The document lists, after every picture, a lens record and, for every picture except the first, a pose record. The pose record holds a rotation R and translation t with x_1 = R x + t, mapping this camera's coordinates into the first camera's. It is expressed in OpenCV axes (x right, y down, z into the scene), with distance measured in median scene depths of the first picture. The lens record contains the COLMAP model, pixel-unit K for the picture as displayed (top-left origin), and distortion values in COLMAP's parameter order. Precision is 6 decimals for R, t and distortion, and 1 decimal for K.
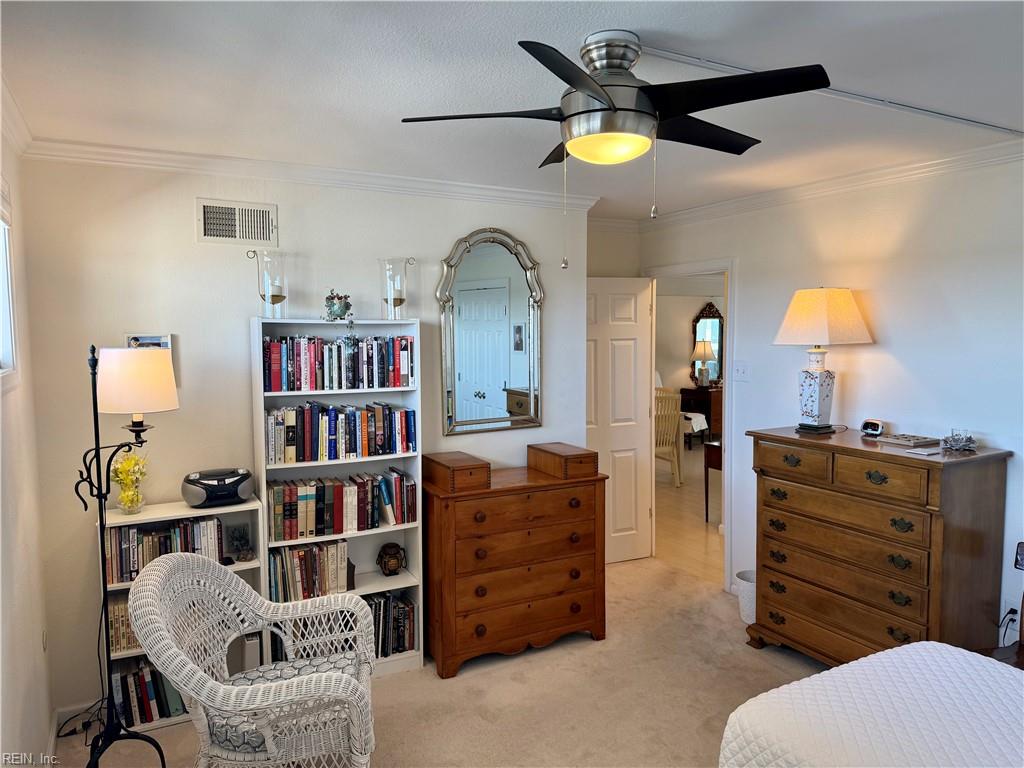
lens RADIAL K [[709.0, 0, 510.4], [0, 709.0, 381.3], [0, 0, 1]] dist [0.076408, -0.066940]
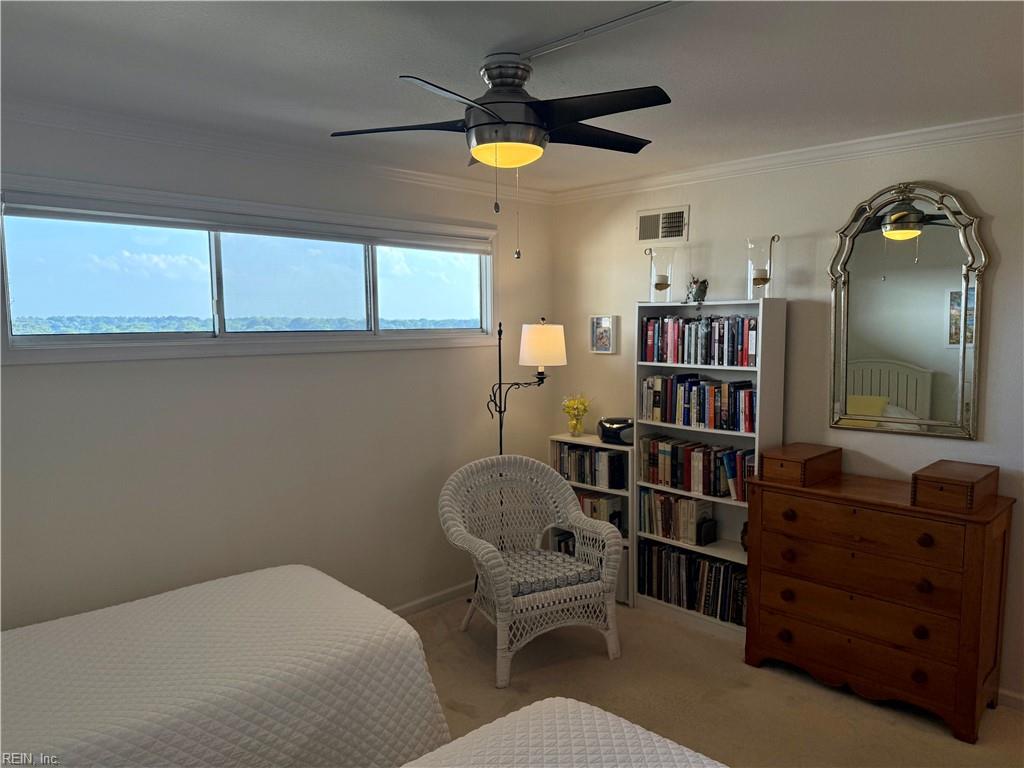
lens RADIAL K [[709.0, 0, 510.0], [0, 709.0, 385.6], [0, 0, 1]] dist [0.076408, -0.066940]
pose [[0.287981, 0.091959, -0.953210, 0.748136], [-0.063194, 0.995034, 0.076902, -0.023126], [0.955549, 0.038091, 0.292362, 0.396250]]
